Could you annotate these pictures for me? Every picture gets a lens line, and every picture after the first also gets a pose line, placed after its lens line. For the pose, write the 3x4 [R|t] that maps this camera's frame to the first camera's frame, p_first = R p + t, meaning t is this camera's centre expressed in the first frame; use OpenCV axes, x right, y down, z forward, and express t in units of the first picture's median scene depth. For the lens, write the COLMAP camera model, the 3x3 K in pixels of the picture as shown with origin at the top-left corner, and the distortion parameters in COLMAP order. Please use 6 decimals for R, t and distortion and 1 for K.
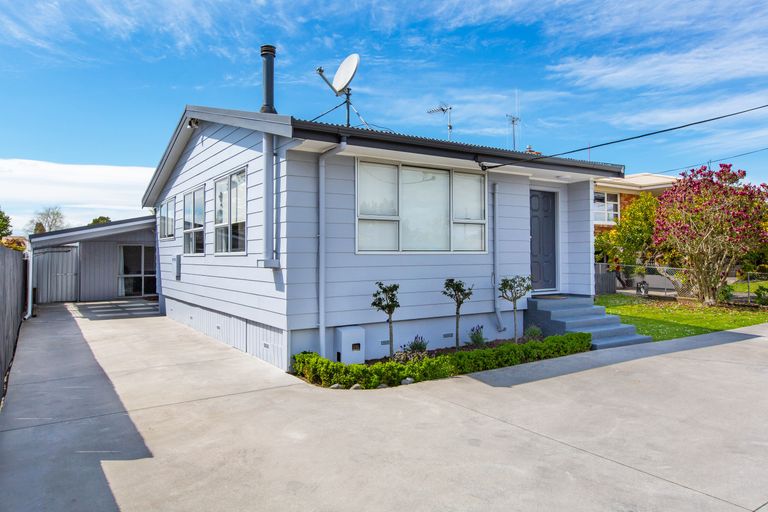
lens RADIAL K [[584.3, 0, 384.0], [0, 584.3, 256.0], [0, 0, 1]] dist [0.004790, 0.001681]
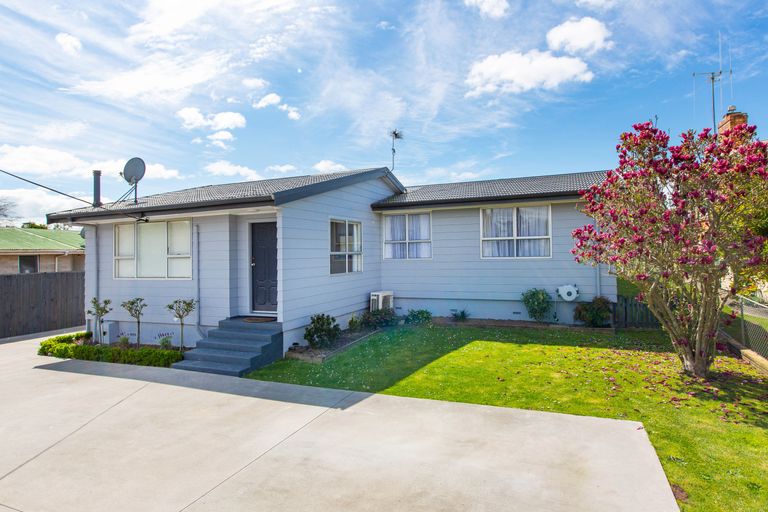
lens RADIAL K [[431.1, 0, 378.1], [0, 431.1, 237.5], [0, 0, 1]] dist [0.001042, -0.000335]
pose [[0.560599, -0.037697, -0.827229, 1.268493], [0.022455, 0.999288, -0.030320, -0.061022], [0.827783, -0.001578, 0.561046, 0.826401]]
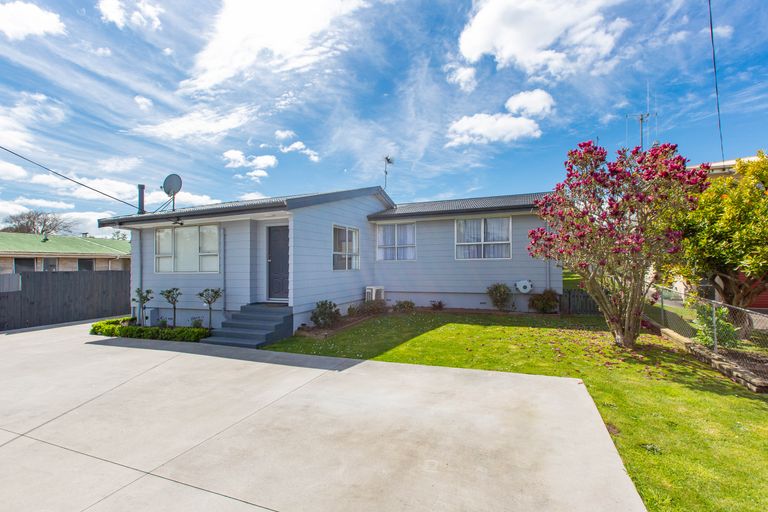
lens RADIAL K [[341.9, 0, 384.0], [0, 341.9, 256.0], [0, 0, 1]] dist [0.003777, -0.000051]
pose [[0.581356, -0.026811, -0.813208, 1.256236], [0.011591, 0.999628, -0.024670, -0.023955], [0.813567, 0.004916, 0.581450, 0.844914]]
